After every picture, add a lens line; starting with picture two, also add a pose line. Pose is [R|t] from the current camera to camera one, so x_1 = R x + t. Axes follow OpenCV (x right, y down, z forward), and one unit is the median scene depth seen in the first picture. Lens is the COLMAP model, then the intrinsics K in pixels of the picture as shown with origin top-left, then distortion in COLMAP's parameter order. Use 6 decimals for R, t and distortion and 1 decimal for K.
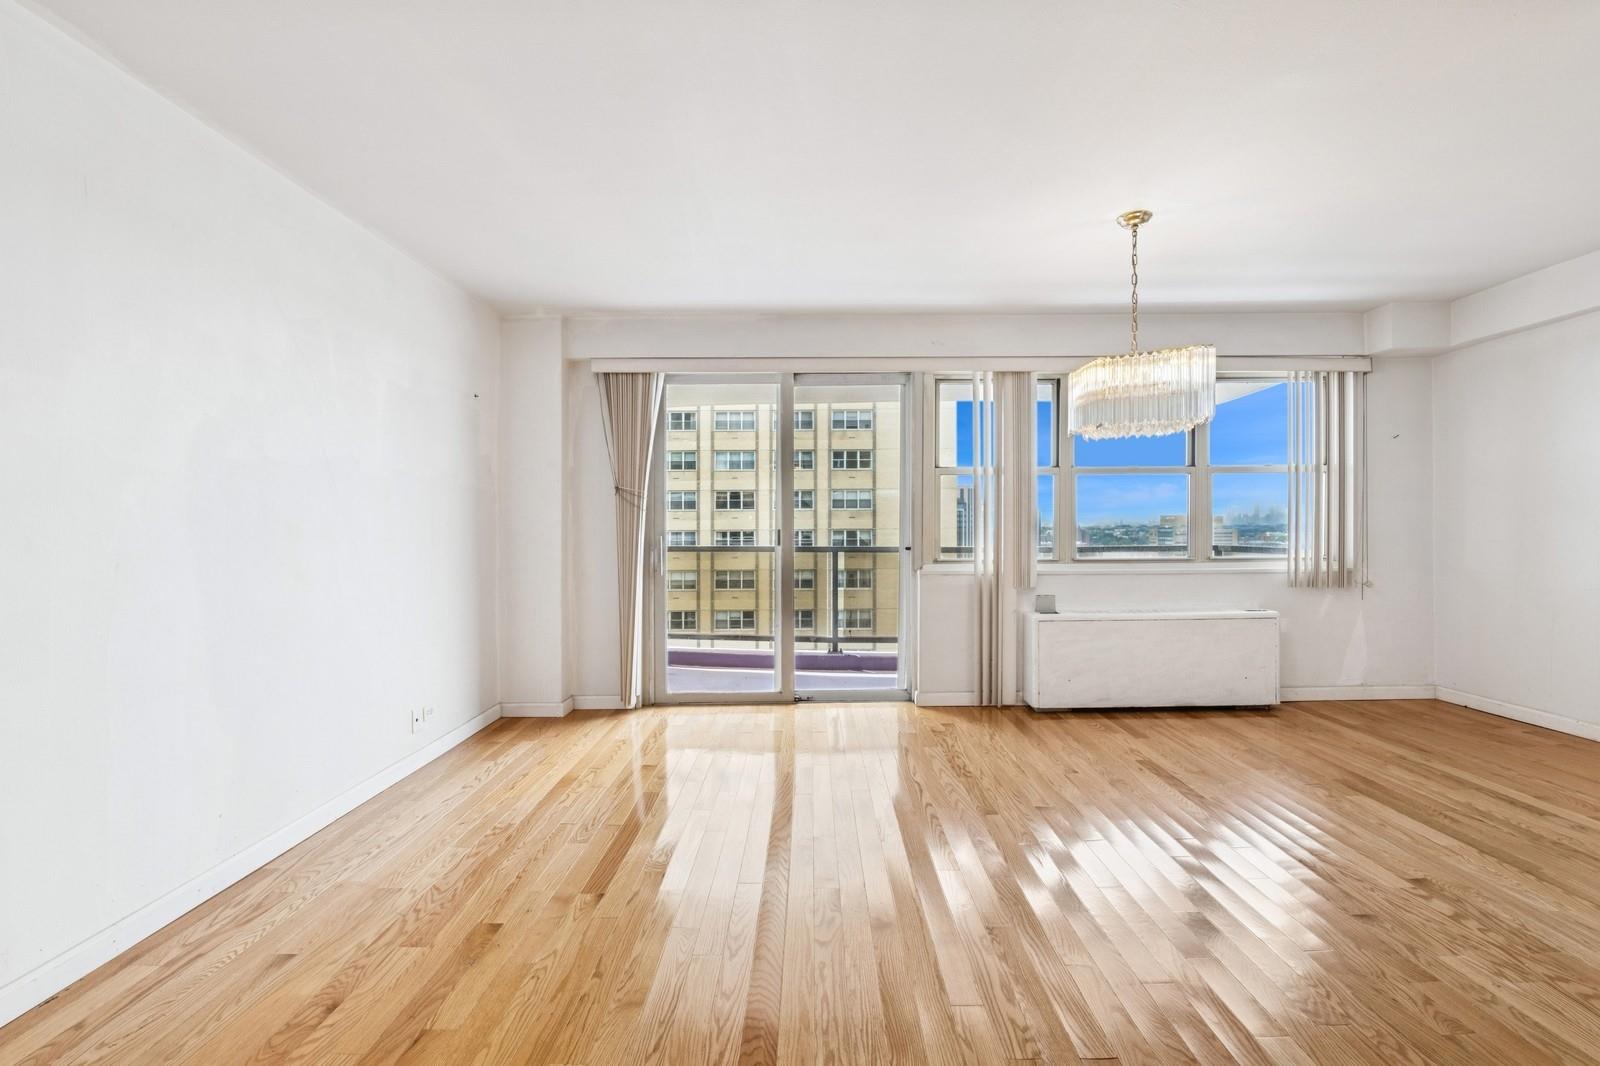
lens RADIAL K [[715.1, 0, 801.3], [0, 715.1, 523.7], [0, 0, 1]] dist [-0.022327, -0.000885]
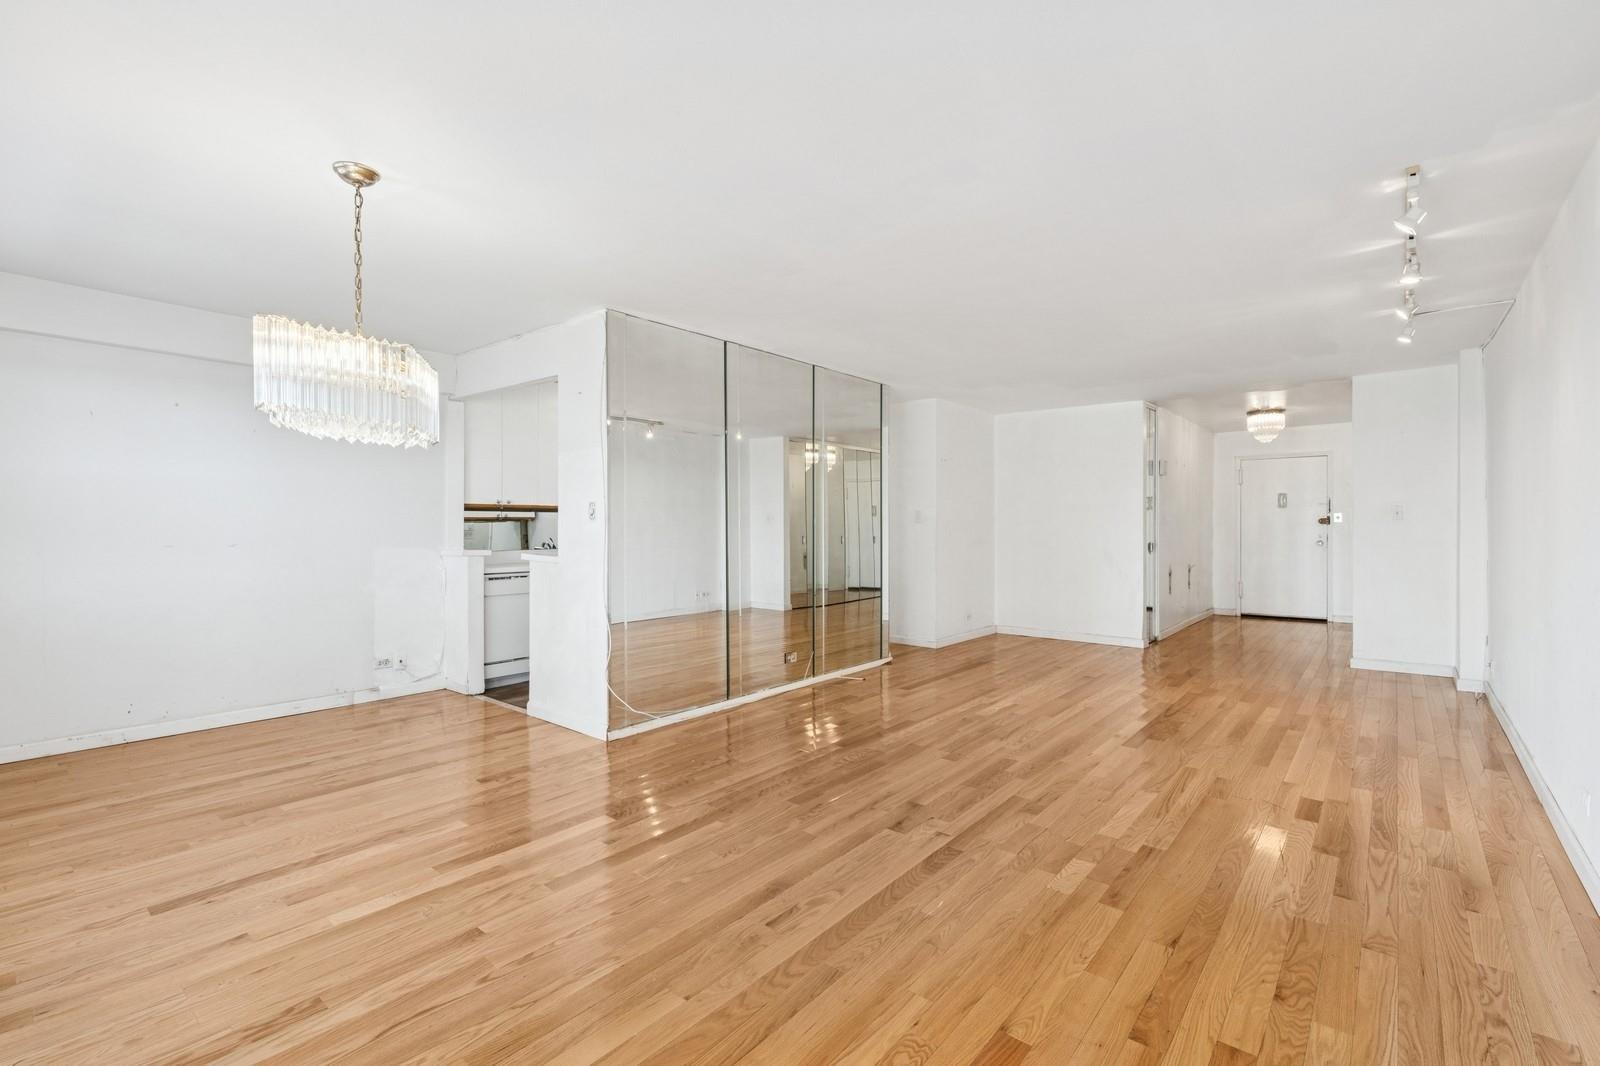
lens RADIAL K [[715.1, 0, 803.9], [0, 715.1, 533.0], [0, 0, 1]] dist [-0.022327, -0.000885]
pose [[-0.785925, 0.006554, 0.618287, -0.288699], [0.005933, 0.999978, -0.003058, -0.004643], [-0.618294, 0.001265, -0.785946, 0.855528]]
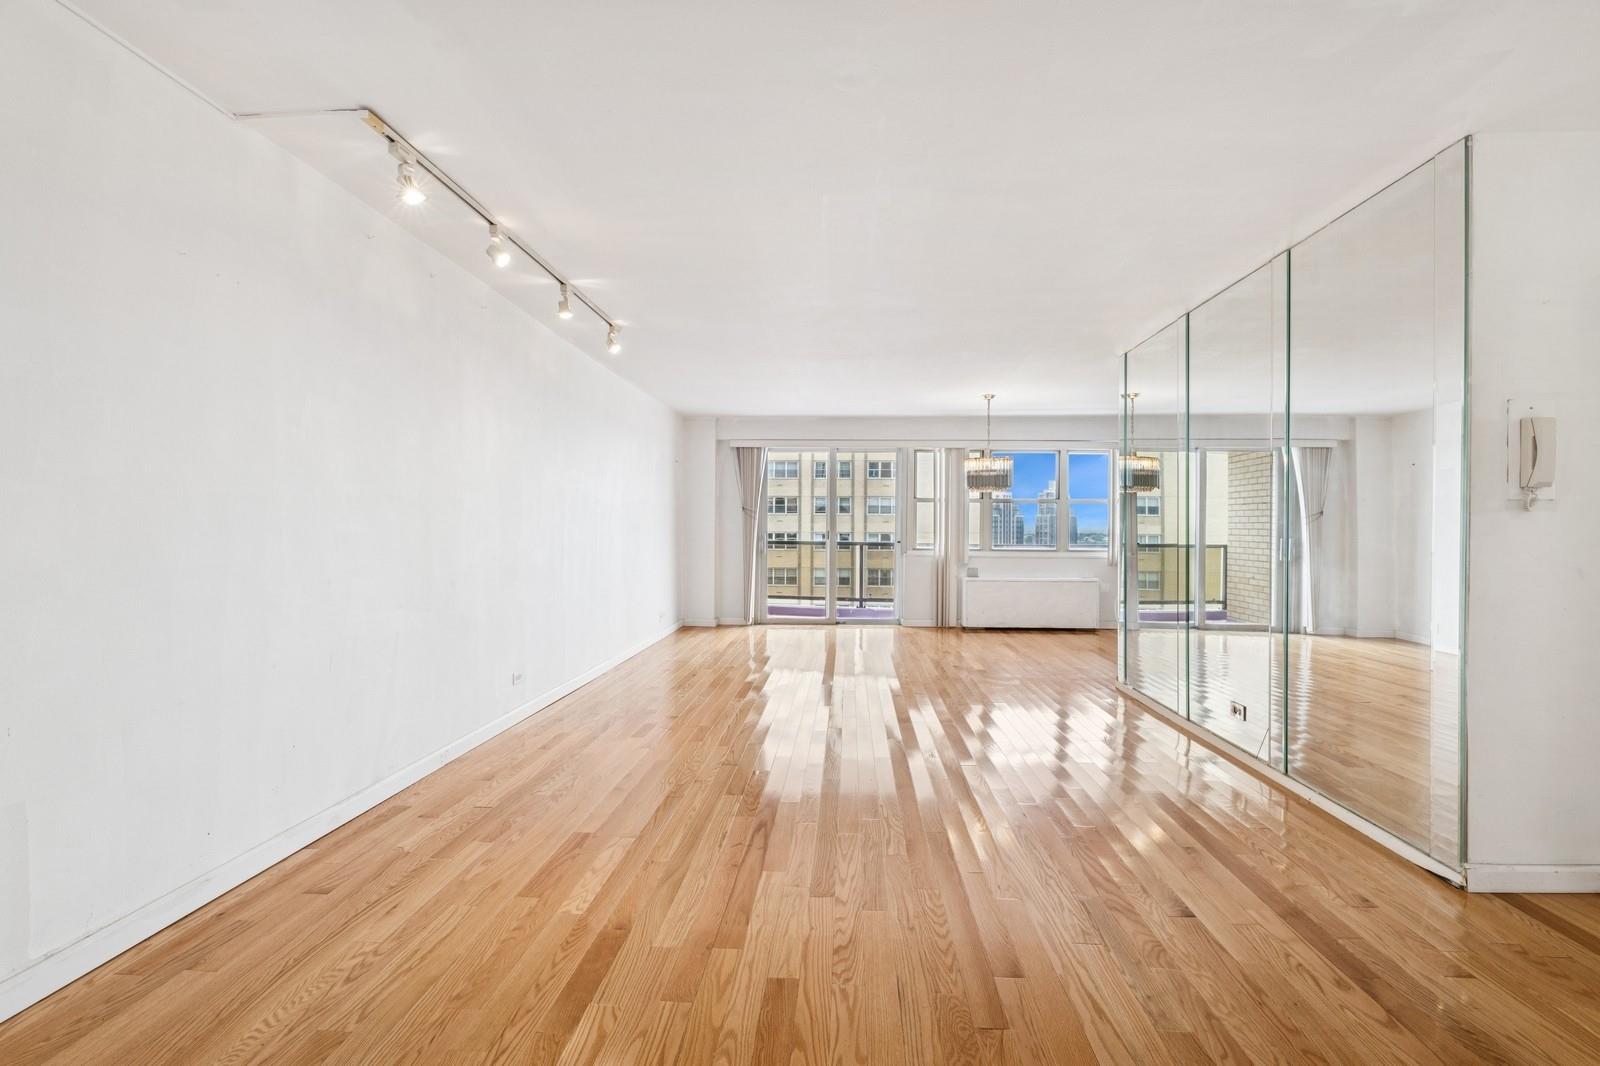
lens RADIAL K [[715.1, 0, 754.9], [0, 715.1, 528.0], [0, 0, 1]] dist [-0.022327, -0.000885]
pose [[0.993091, 0.011577, -0.116775, -0.004299], [-0.011283, 0.999931, 0.003181, -0.003354], [0.116804, -0.001841, 0.993153, -0.876481]]
